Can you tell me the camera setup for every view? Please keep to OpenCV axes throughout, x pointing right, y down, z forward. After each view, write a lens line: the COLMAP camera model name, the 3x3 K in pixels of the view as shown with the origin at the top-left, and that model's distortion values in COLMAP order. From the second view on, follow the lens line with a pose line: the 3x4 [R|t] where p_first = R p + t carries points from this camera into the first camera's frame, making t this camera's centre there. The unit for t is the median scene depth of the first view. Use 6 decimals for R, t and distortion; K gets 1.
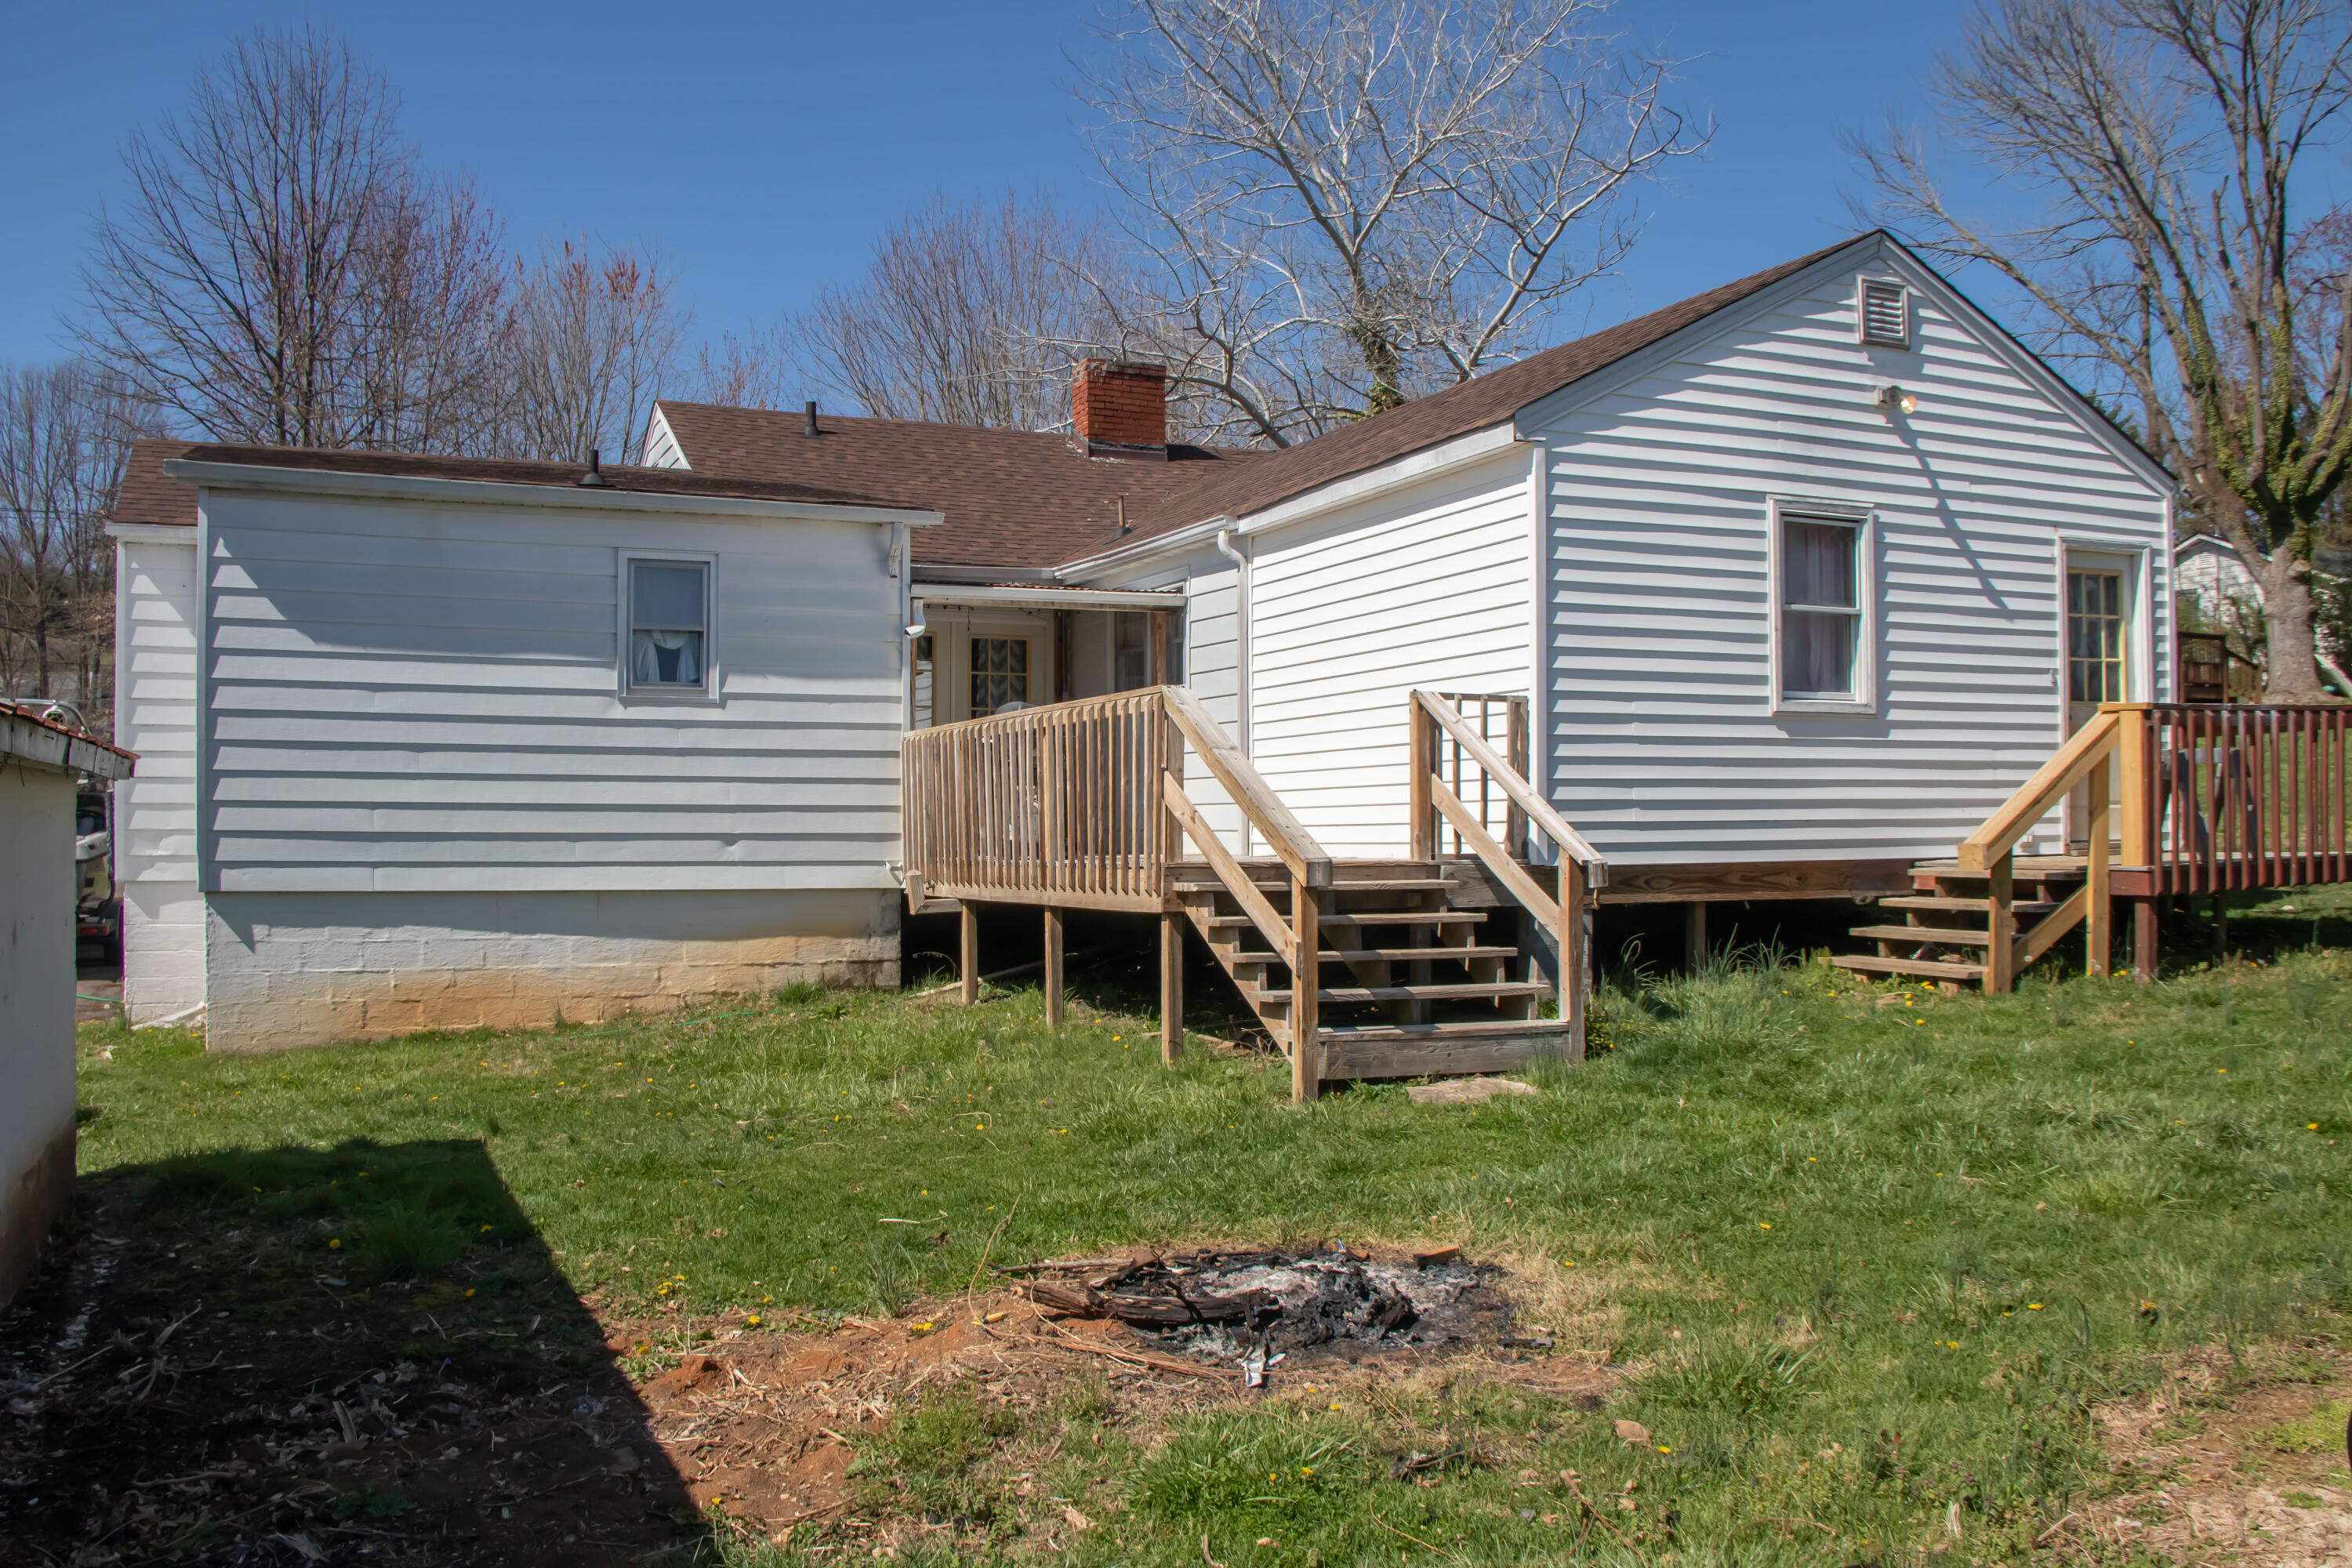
lens RADIAL K [[1958.8, 0, 1176.0], [0, 1958.8, 784.0], [0, 0, 1]] dist [-0.107113, -0.000430]
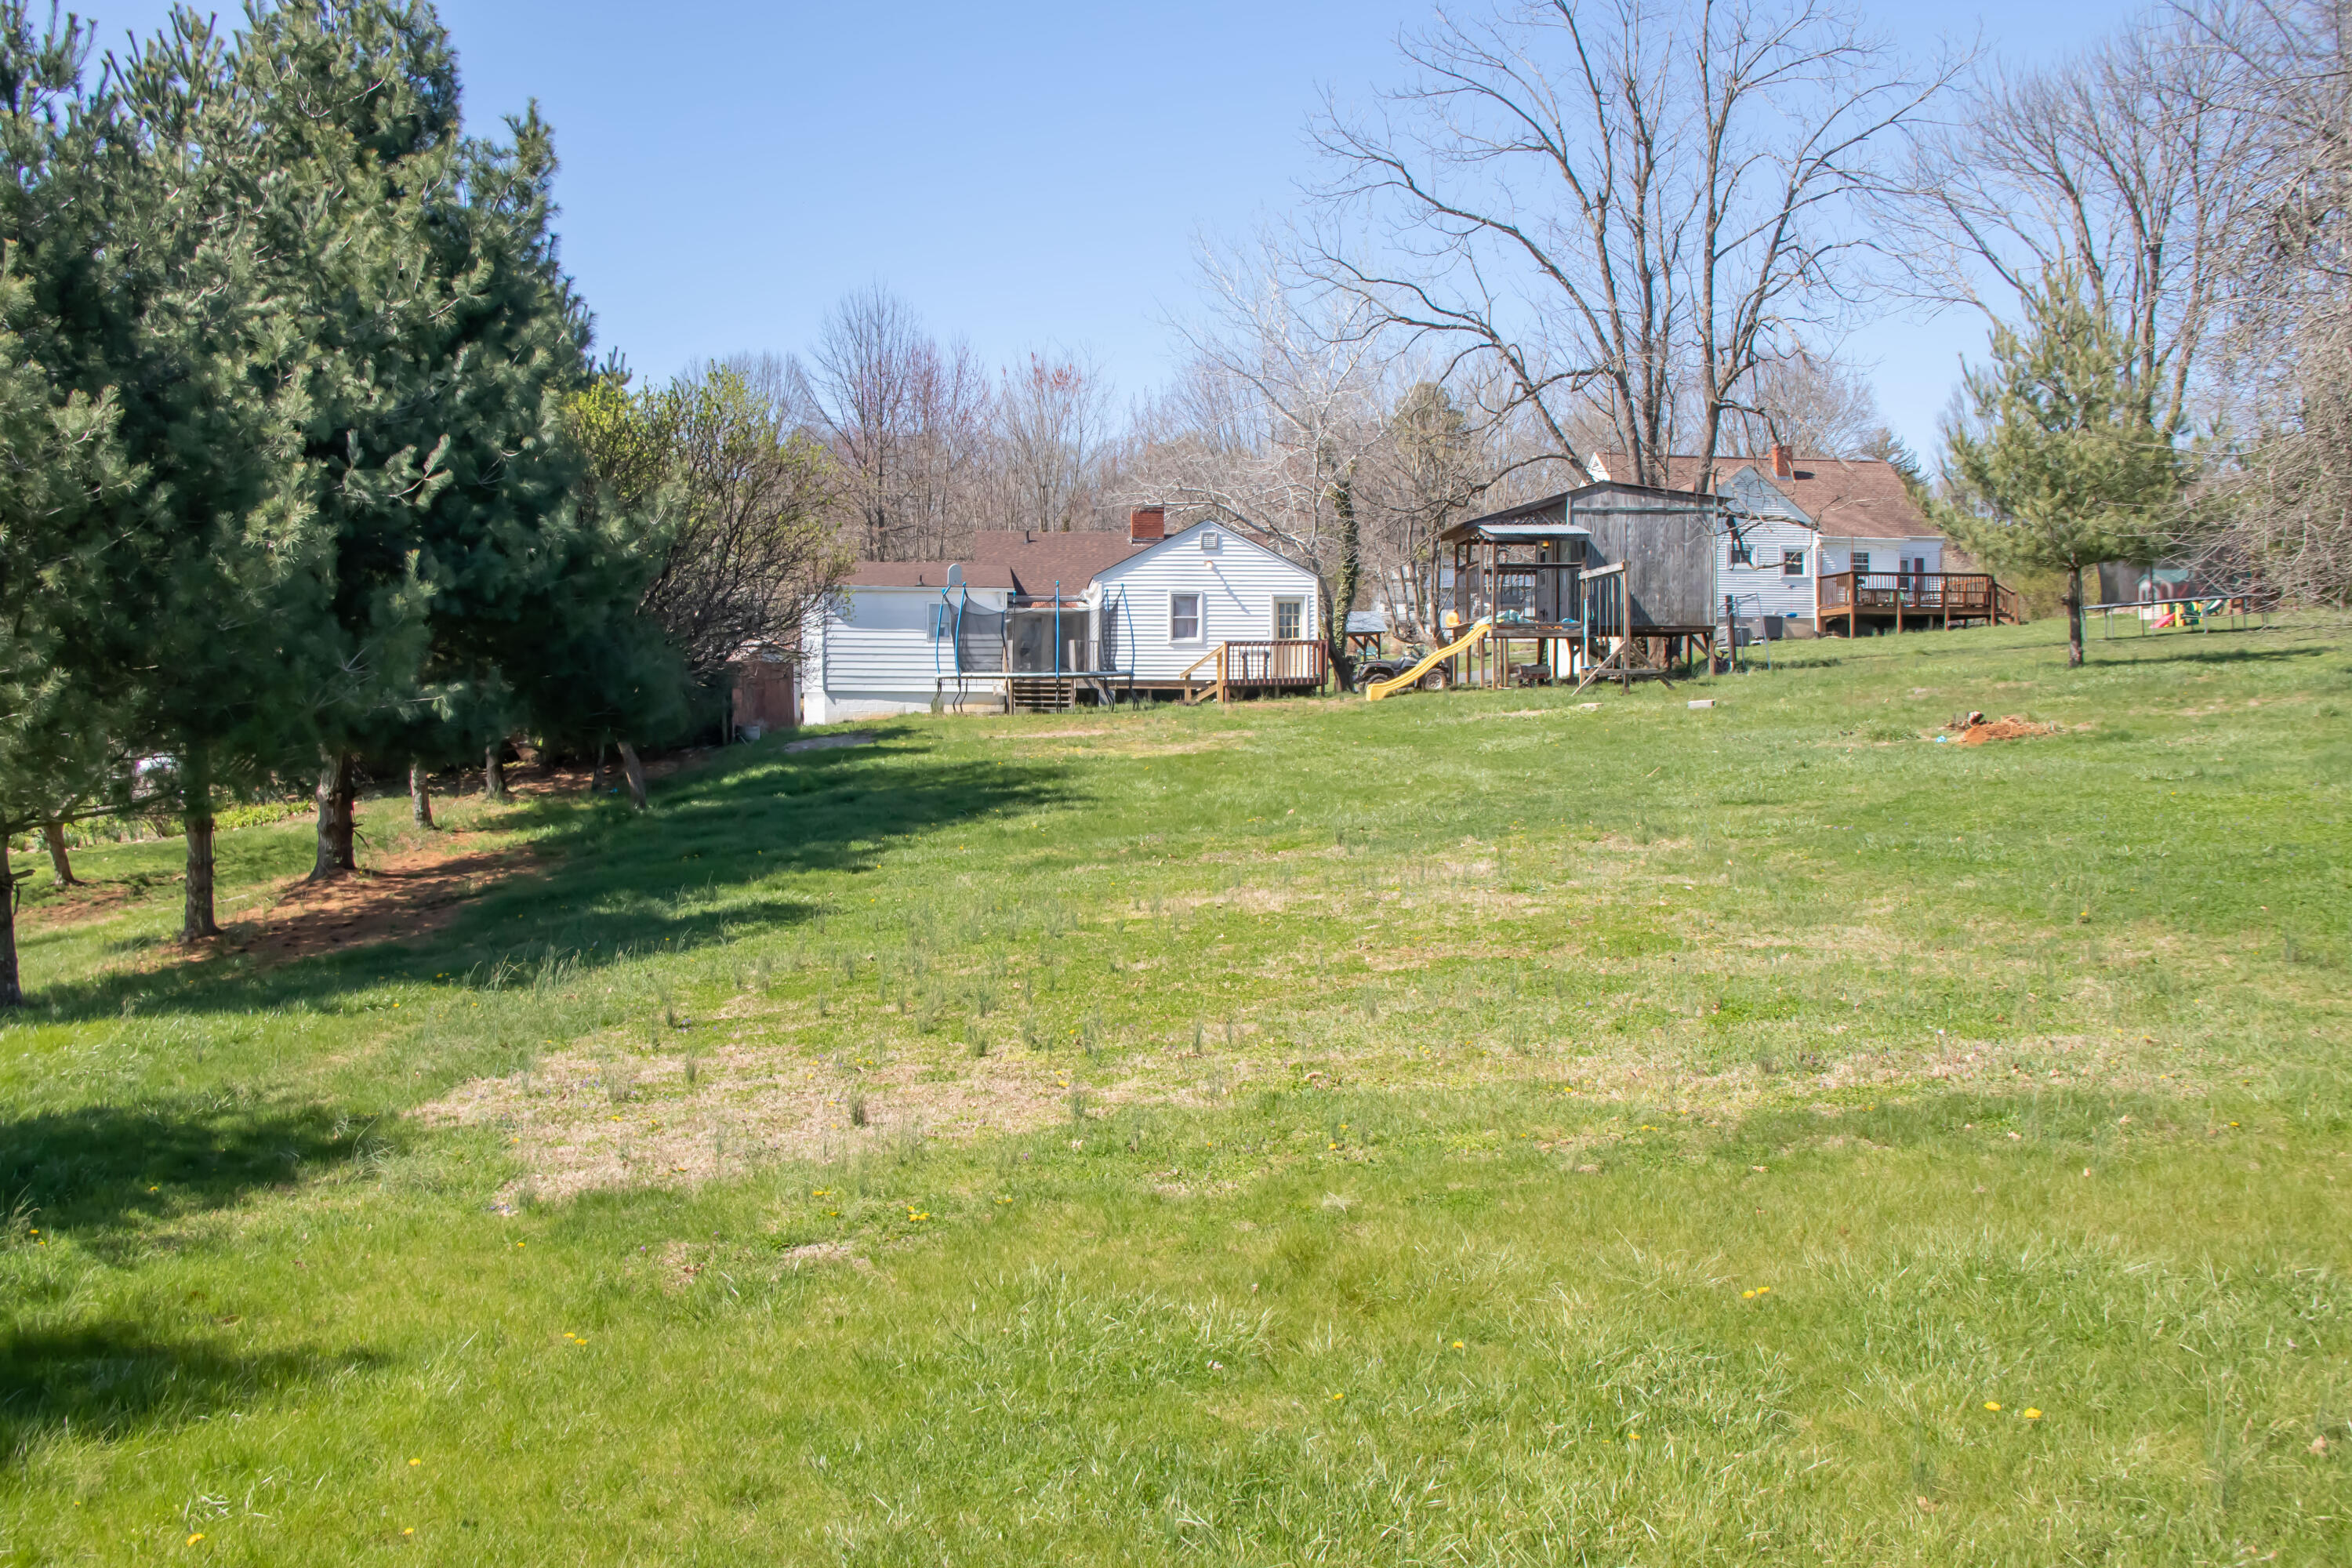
lens RADIAL K [[2293.7, 0, 1176.0], [0, 2293.7, 784.0], [0, 0, 1]] dist [0.001933, 0.000024]
pose [[0.945422, 0.011152, -0.325659, 1.820665], [0.000578, 0.999355, 0.035898, 0.082894], [0.325849, -0.034127, 0.944806, -3.432799]]
